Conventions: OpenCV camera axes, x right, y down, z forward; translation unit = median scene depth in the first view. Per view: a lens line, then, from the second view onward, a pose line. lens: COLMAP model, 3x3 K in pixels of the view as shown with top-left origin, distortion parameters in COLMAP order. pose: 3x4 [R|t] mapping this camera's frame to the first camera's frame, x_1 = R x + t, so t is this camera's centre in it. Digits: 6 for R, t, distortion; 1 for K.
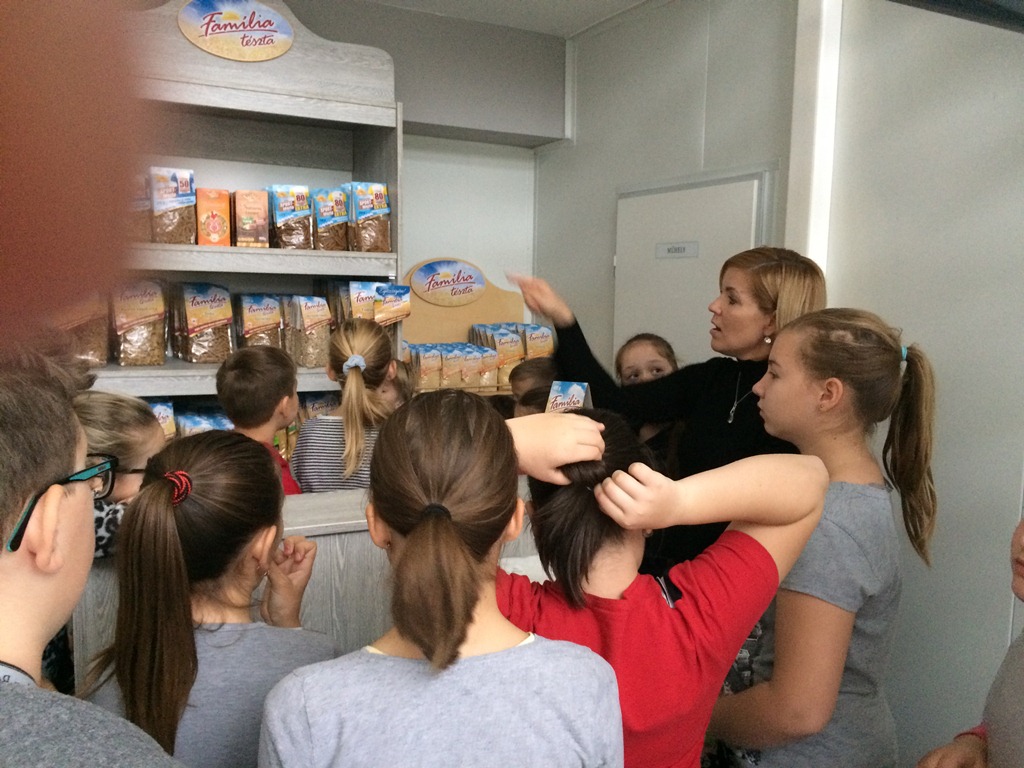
lens RADIAL K [[884.3, 0, 515.0], [0, 884.3, 386.6], [0, 0, 1]] dist [0.038958, -0.014232]
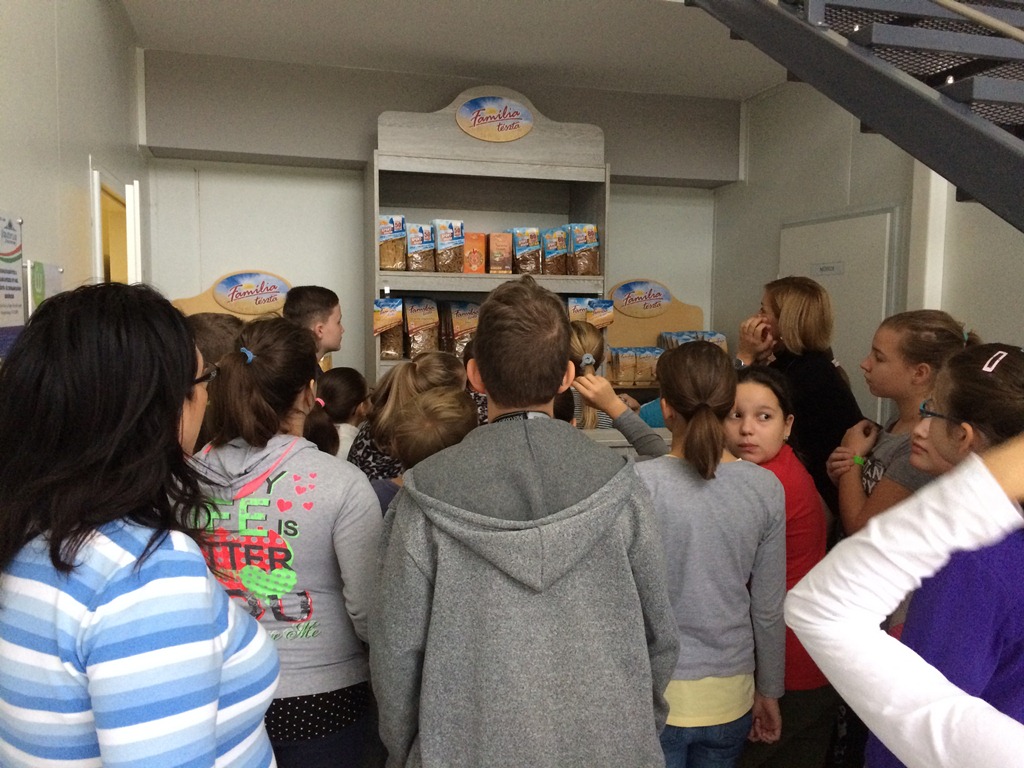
lens RADIAL K [[884.3, 0, 508.2], [0, 884.3, 391.0], [0, 0, 1]] dist [0.038958, -0.014232]
pose [[0.976643, 0.010161, -0.214629, 0.013115], [-0.014949, 0.999674, -0.020696, 0.051357], [0.214348, 0.023421, 0.976476, -0.321698]]
